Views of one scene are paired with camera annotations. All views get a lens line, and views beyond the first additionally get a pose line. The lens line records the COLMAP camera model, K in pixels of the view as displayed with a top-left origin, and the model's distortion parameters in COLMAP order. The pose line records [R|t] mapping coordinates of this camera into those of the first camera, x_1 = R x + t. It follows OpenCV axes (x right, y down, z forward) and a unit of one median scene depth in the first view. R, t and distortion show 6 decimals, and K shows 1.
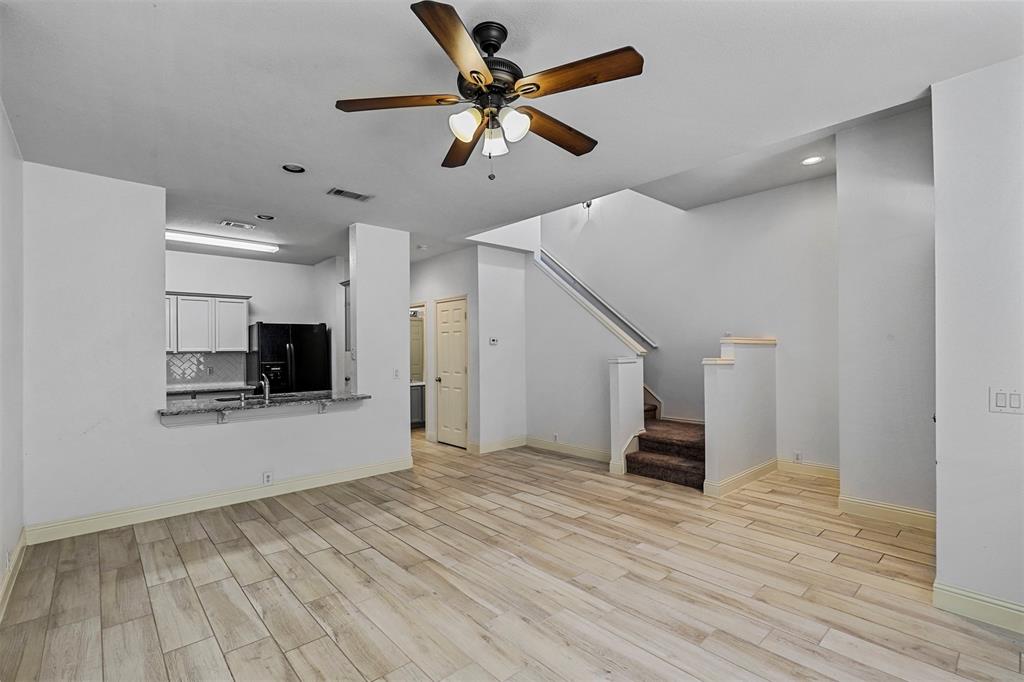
lens RADIAL K [[463.1, 0, 511.5], [0, 463.1, 345.9], [0, 0, 1]] dist [0.003042, -0.000618]
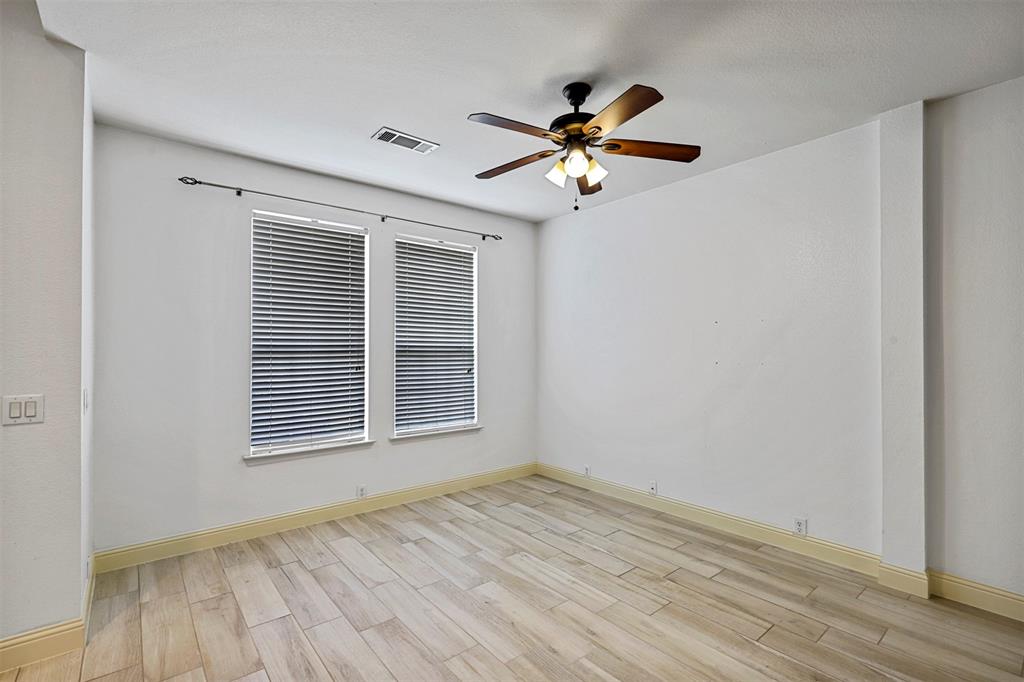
lens RADIAL K [[467.4, 0, 511.4], [0, 467.4, 346.7], [0, 0, 1]] dist [-0.002264, -0.000379]
pose [[-0.998941, 0.008306, 0.045248, 0.035390], [0.007842, 0.999915, -0.010427, 0.006674], [-0.045331, -0.010062, -0.998921, 1.054988]]
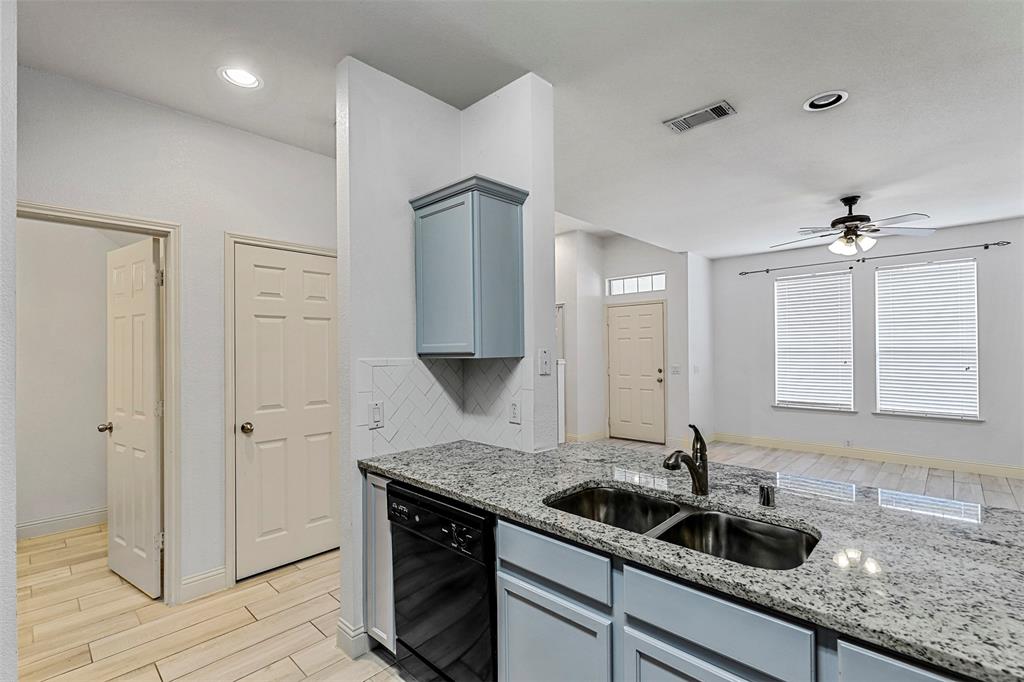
lens RADIAL K [[463.1, 0, 511.5], [0, 463.1, 345.9], [0, 0, 1]] dist [0.003042, -0.000618]
pose [[-0.076451, 0.016377, 0.996939, -0.942522], [0.001675, 0.999866, -0.016297, 0.008695], [-0.997072, 0.000424, -0.076468, 1.265223]]
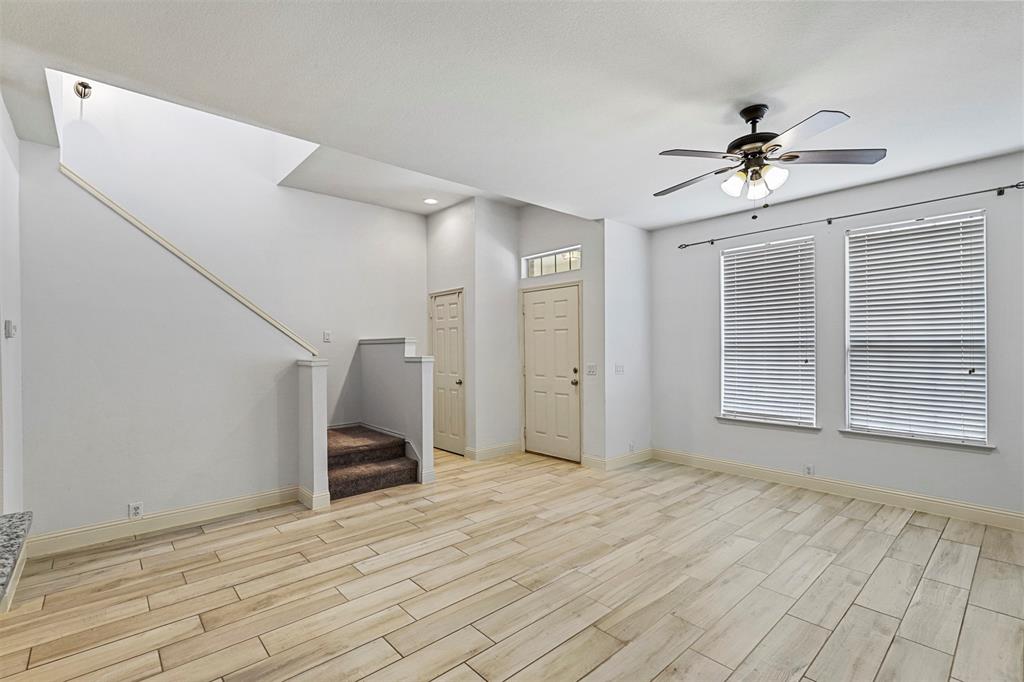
lens RADIAL K [[463.1, 0, 511.5], [0, 463.1, 345.9], [0, 0, 1]] dist [0.003042, -0.000618]
pose [[0.004806, 0.007966, 0.999957, -0.661553], [-0.000286, 0.999968, -0.007965, 0.011476], [-0.999988, -0.000248, 0.004808, 0.805994]]
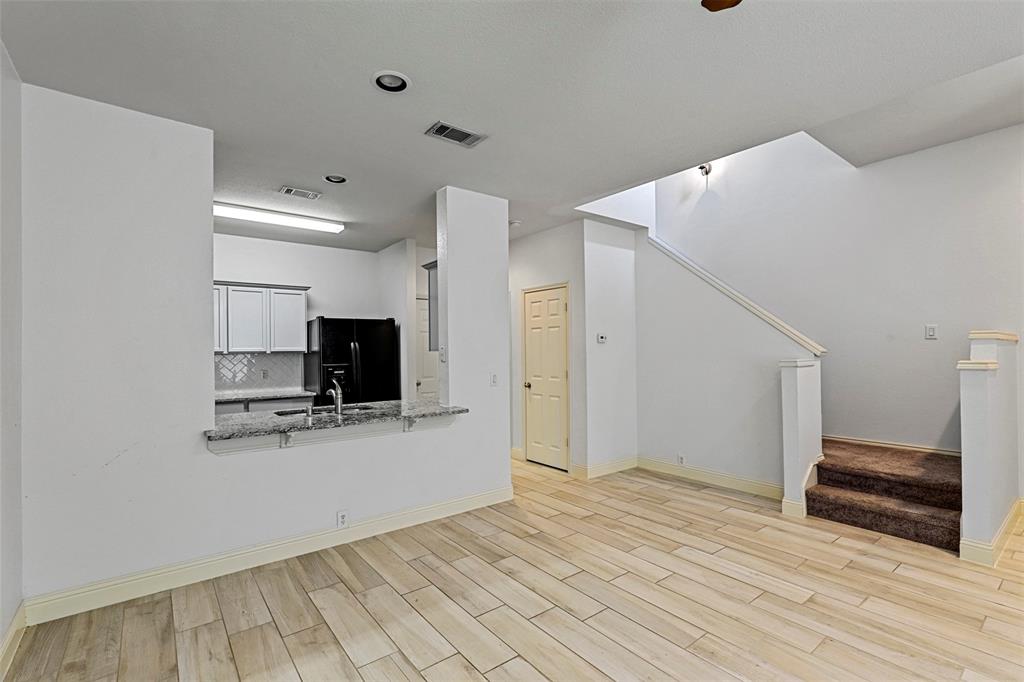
lens RADIAL K [[463.1, 0, 511.5], [0, 463.1, 345.9], [0, 0, 1]] dist [0.003042, -0.000618]
pose [[0.997370, -0.002085, -0.072454, -0.200448], [0.002051, 0.999998, -0.000541, 0.004180], [0.072455, 0.000391, 0.997372, 0.272268]]
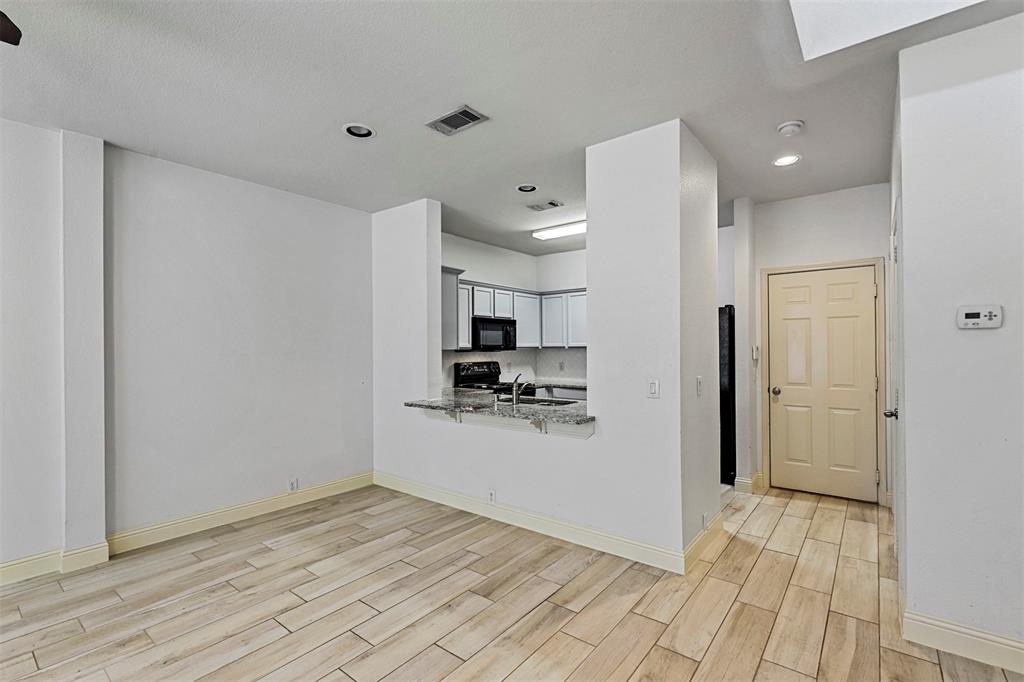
lens RADIAL K [[463.1, 0, 511.5], [0, 463.1, 345.9], [0, 0, 1]] dist [0.003042, -0.000618]
pose [[0.166139, 0.003687, -0.986096, 0.331681], [0.012666, 0.999903, 0.005872, 0.003762], [0.986021, -0.013466, 0.166076, 0.923485]]
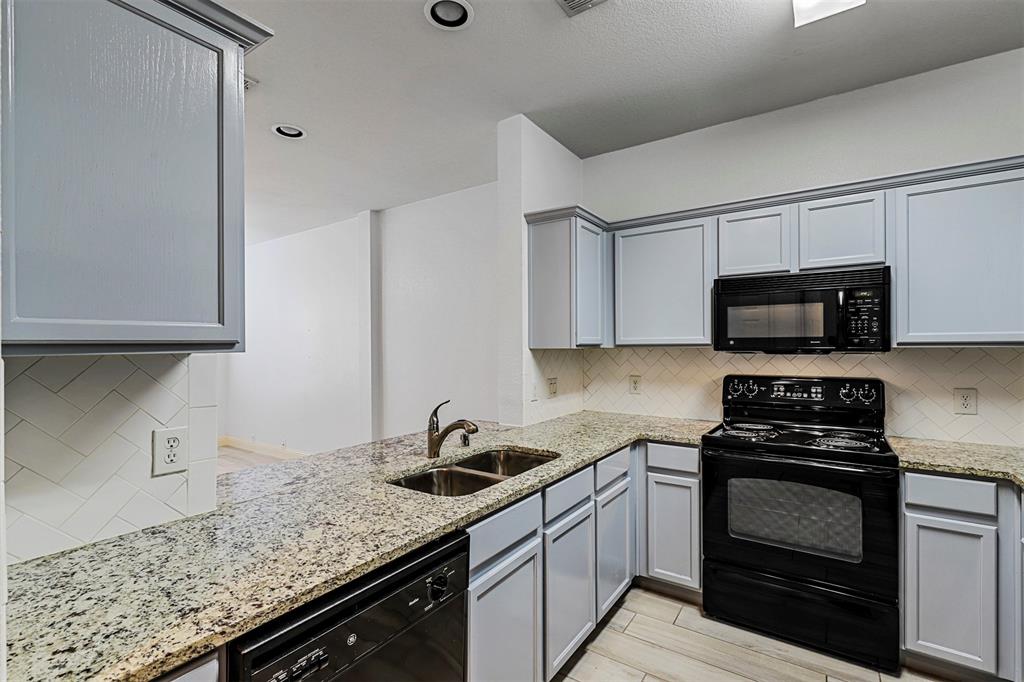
lens RADIAL K [[463.1, 0, 511.5], [0, 463.1, 345.9], [0, 0, 1]] dist [0.003042, -0.000618]
pose [[-0.973169, 0.016149, -0.229522, -0.541410], [0.017173, 0.999850, -0.002462, 0.013316], [0.229448, -0.006338, -0.973300, 1.563614]]
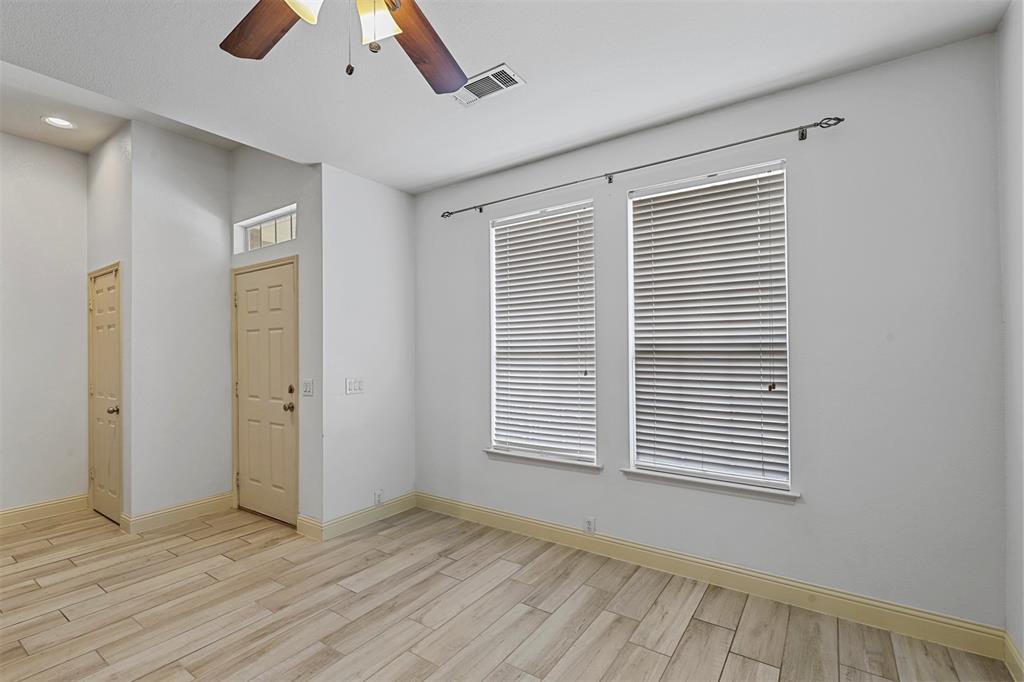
lens RADIAL K [[463.1, 0, 511.5], [0, 463.1, 345.9], [0, 0, 1]] dist [0.003042, -0.000618]
pose [[-0.230326, 0.018032, 0.972946, -0.321717], [0.005705, 0.999836, -0.017180, 0.005742], [-0.973097, 0.001594, -0.230392, 0.441121]]
